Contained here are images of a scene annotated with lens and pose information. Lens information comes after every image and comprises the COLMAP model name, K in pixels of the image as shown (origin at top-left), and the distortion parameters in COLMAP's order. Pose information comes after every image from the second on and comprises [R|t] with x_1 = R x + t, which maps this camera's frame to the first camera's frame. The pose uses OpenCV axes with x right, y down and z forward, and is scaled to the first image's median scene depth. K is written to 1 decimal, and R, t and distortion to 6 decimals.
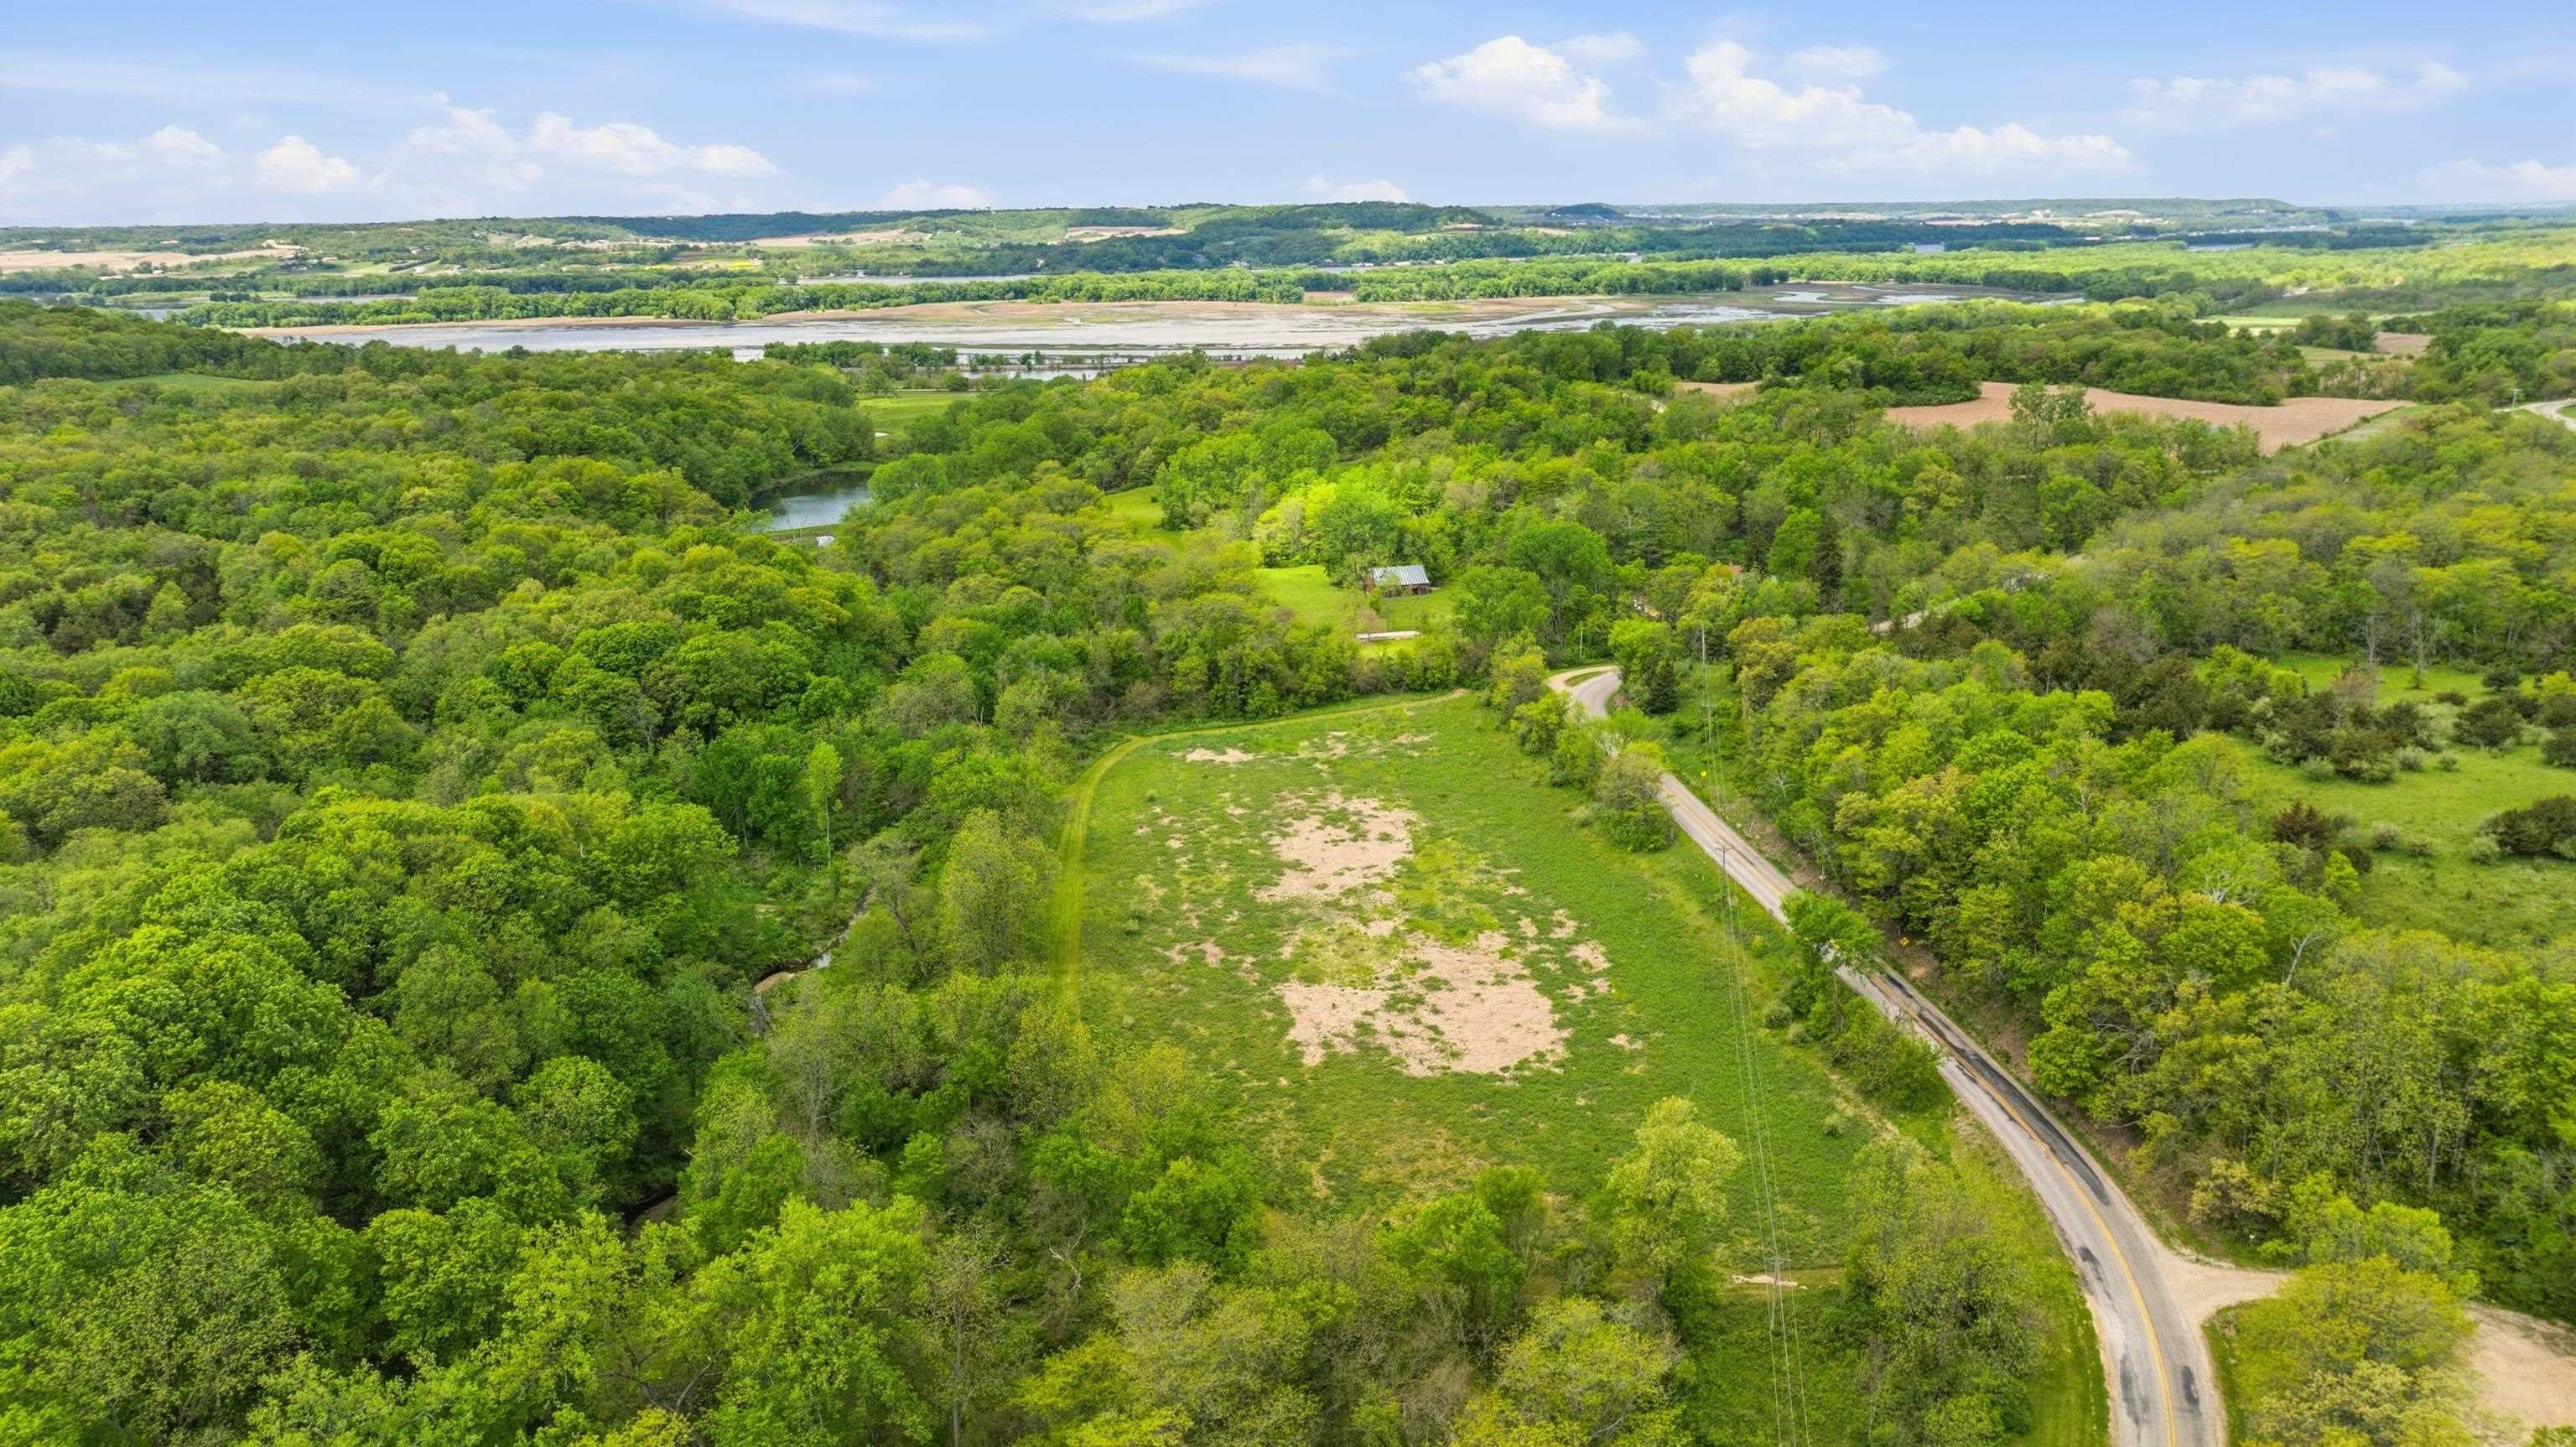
lens RADIAL K [[1814.6, 0, 1293.1], [0, 1814.6, 718.0], [0, 0, 1]] dist [-0.021660, 0.024474]
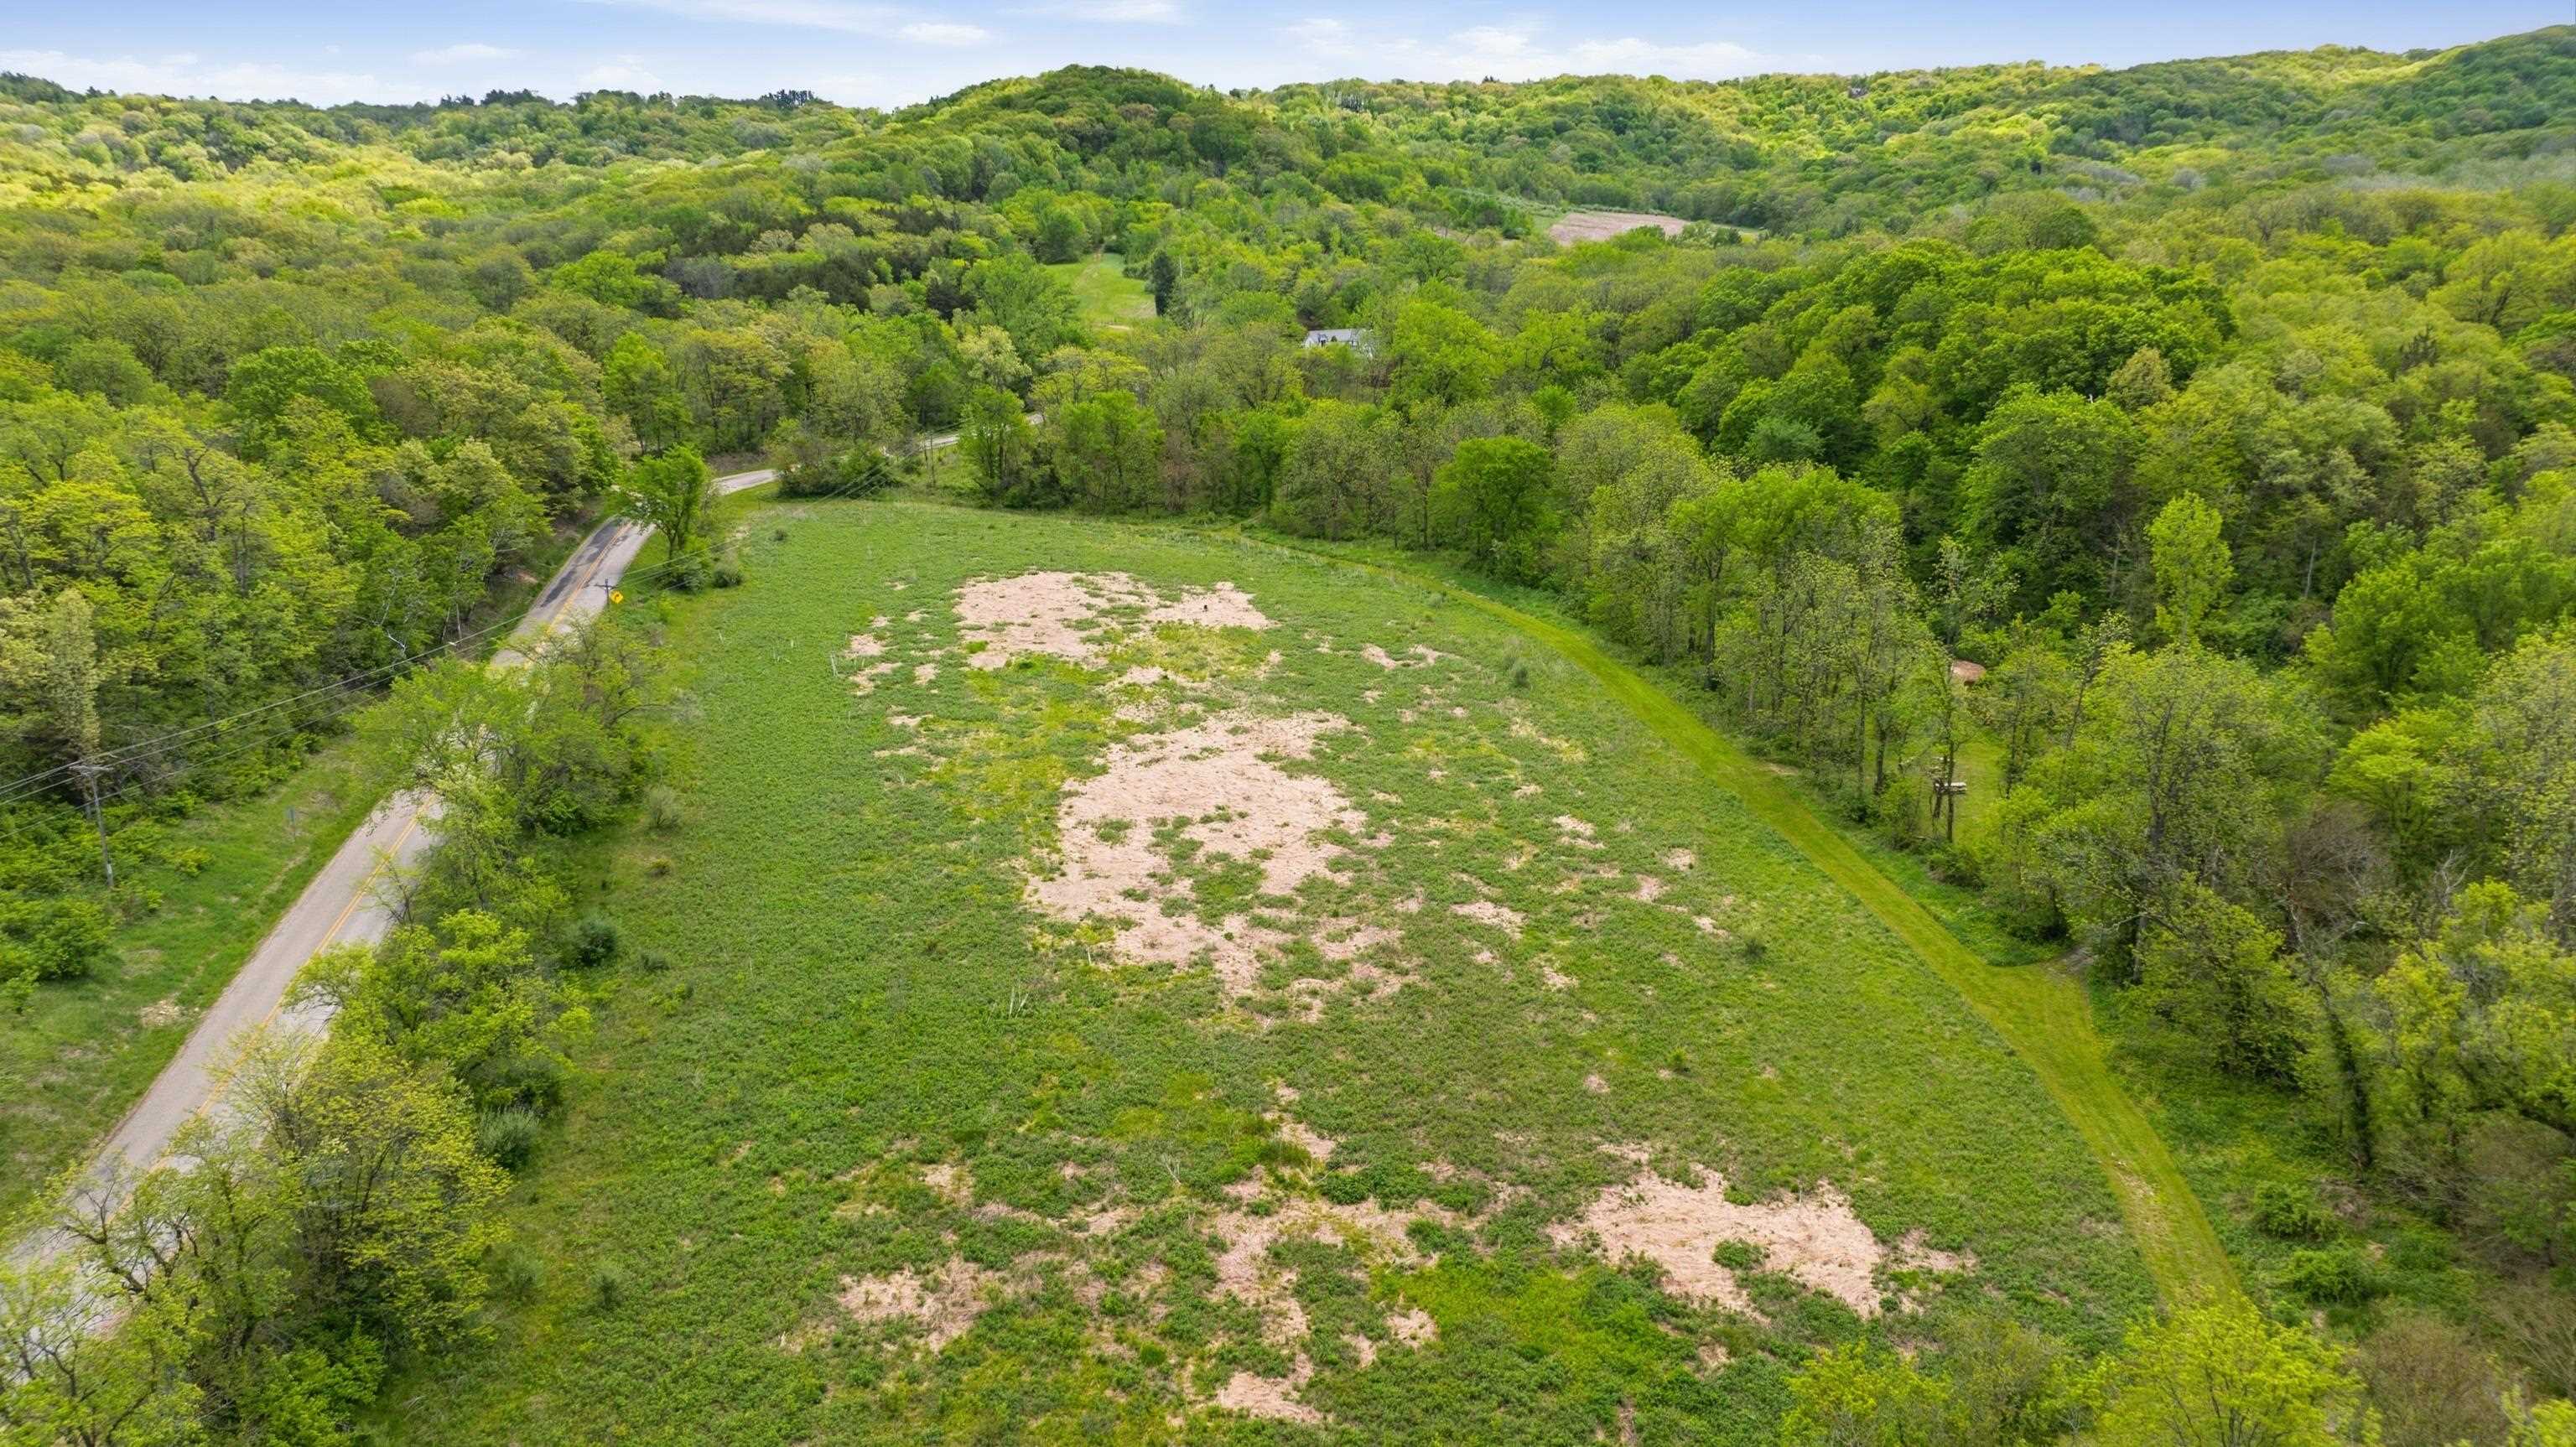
lens RADIAL K [[1814.6, 0, 1268.5], [0, 1814.6, 710.5], [0, 0, 1]] dist [-0.021660, 0.024474]
pose [[-0.996486, 0.051864, -0.065776, 0.042304], [0.009335, 0.849128, 0.528104, -0.207393], [0.083242, 0.525634, -0.846628, 1.432476]]
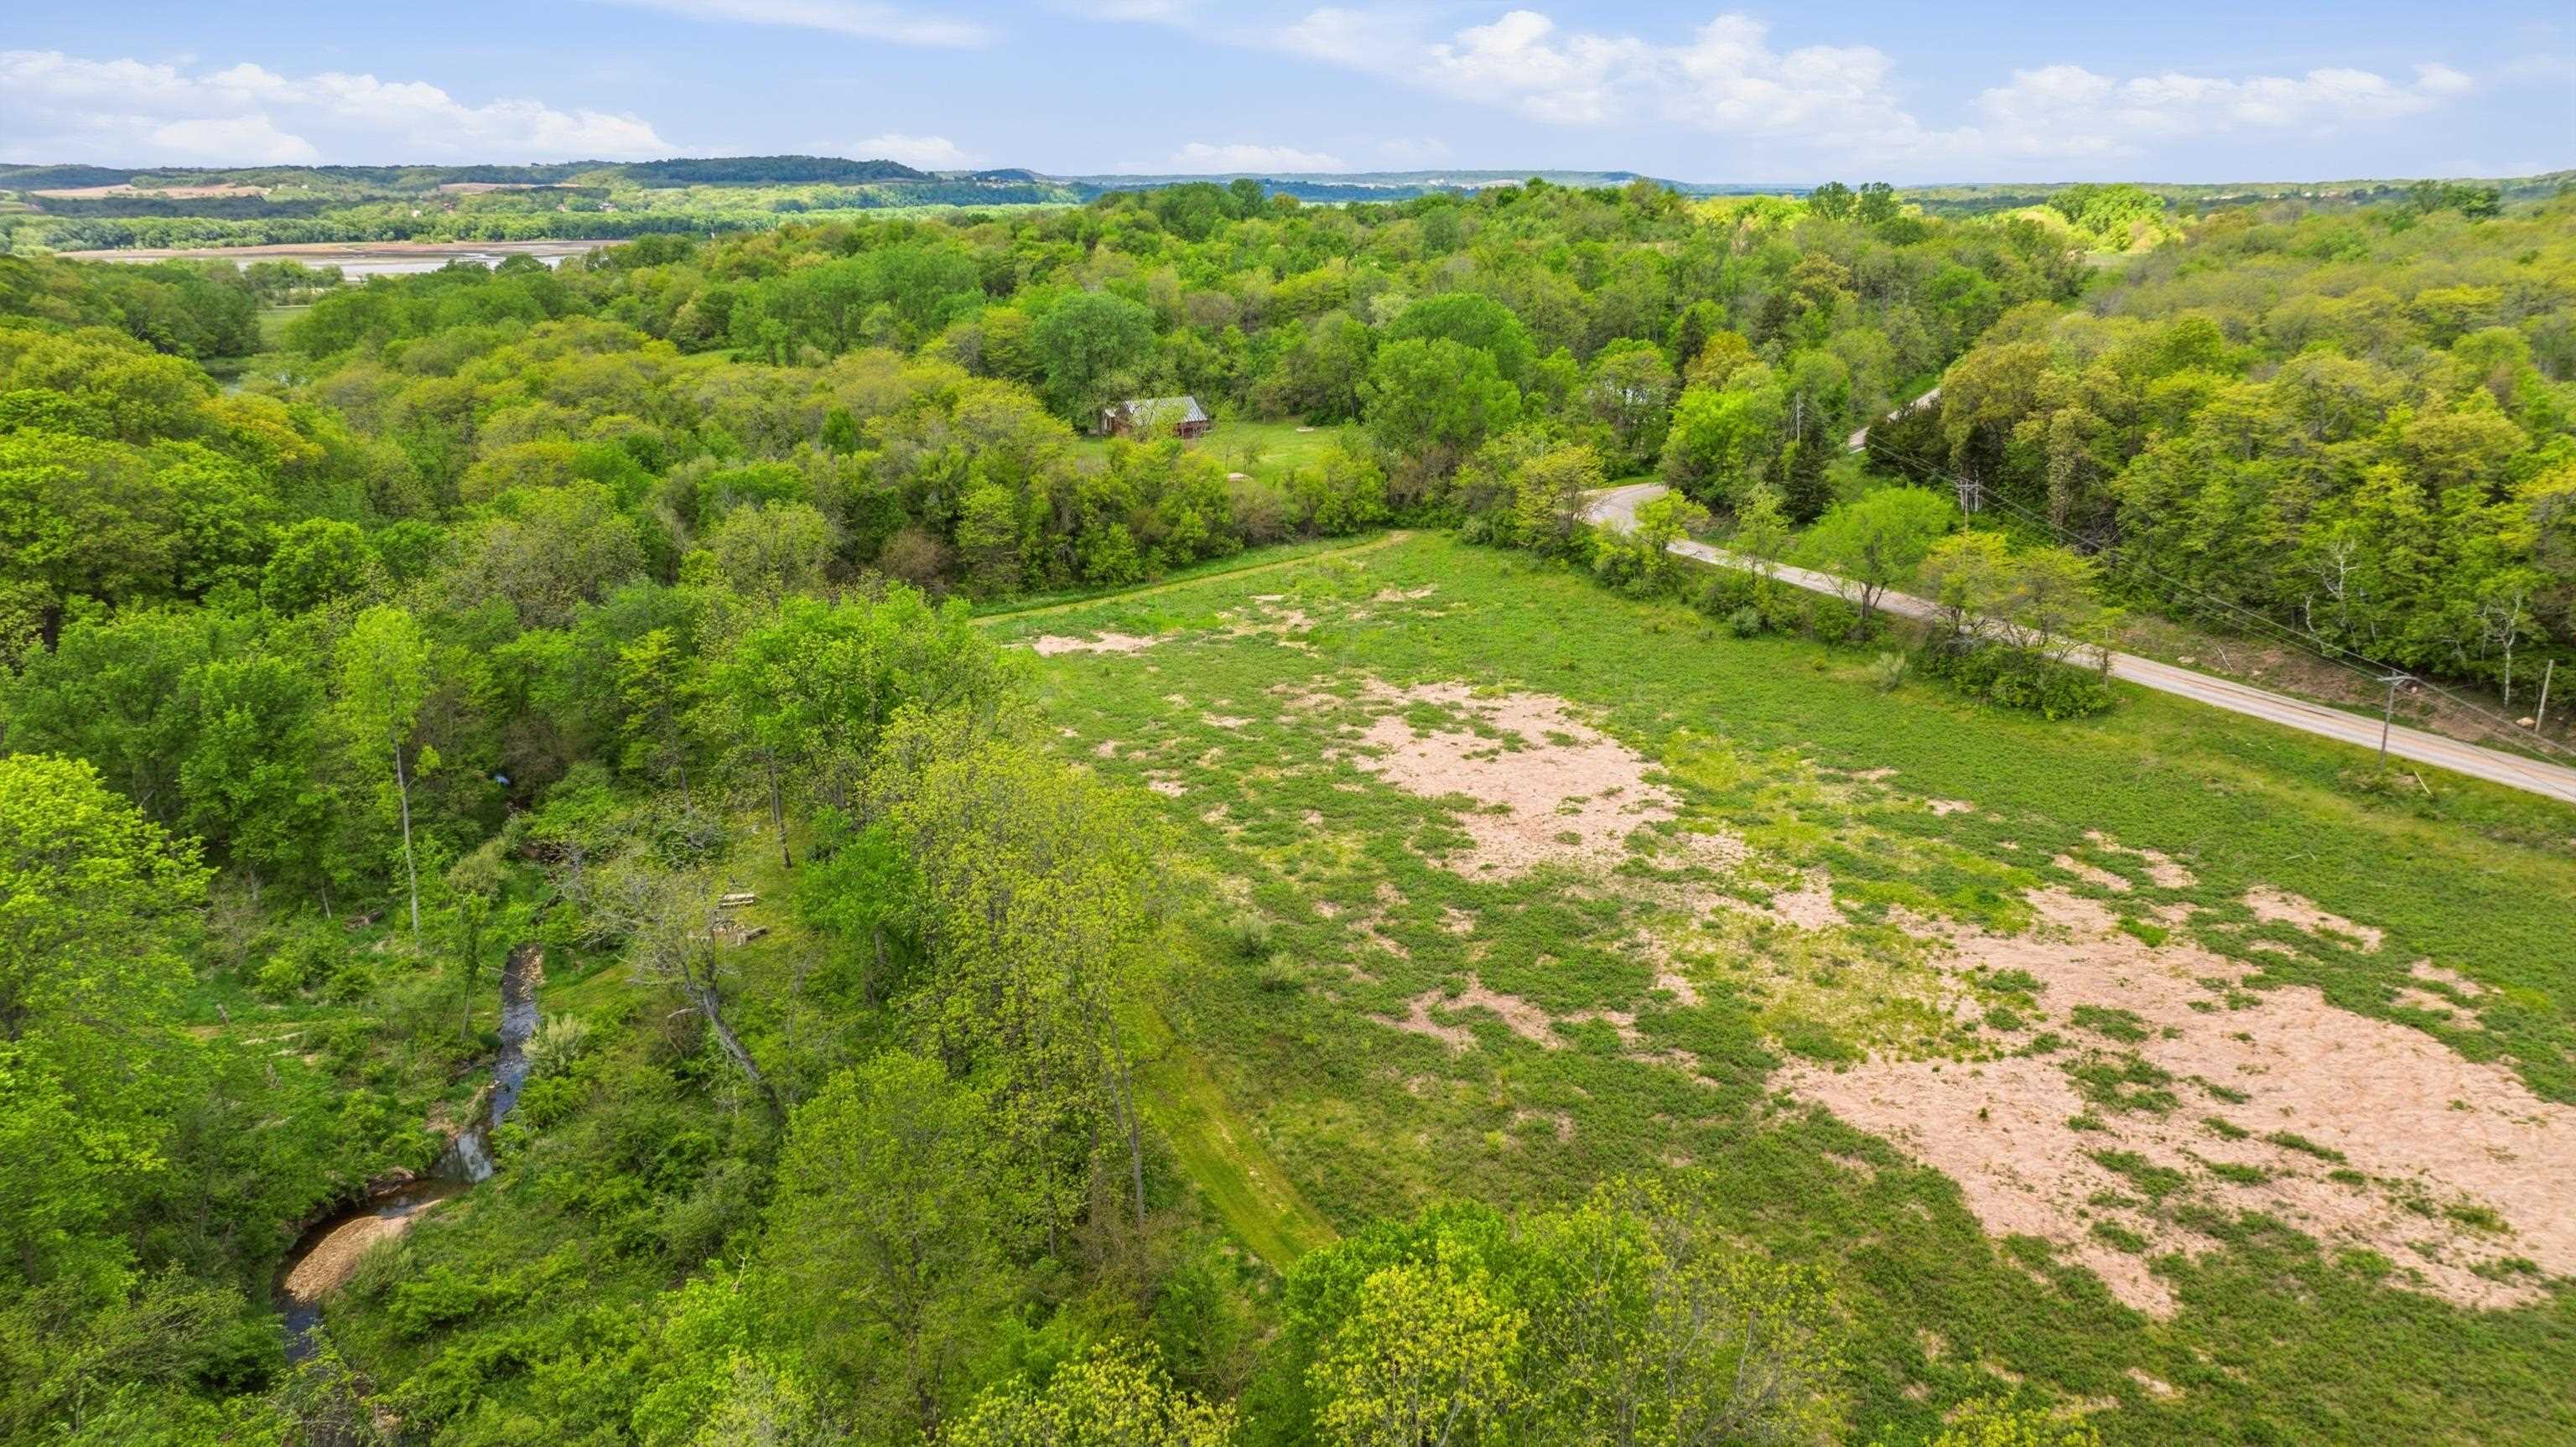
lens RADIAL K [[1814.6, 0, 1280.1], [0, 1814.6, 724.4], [0, 0, 1]] dist [-0.021660, 0.024474]
pose [[0.953505, -0.078482, 0.290978, -0.185641], [0.074145, 0.996911, 0.025921, 0.043689], [-0.292113, -0.003141, 0.956379, 0.549105]]
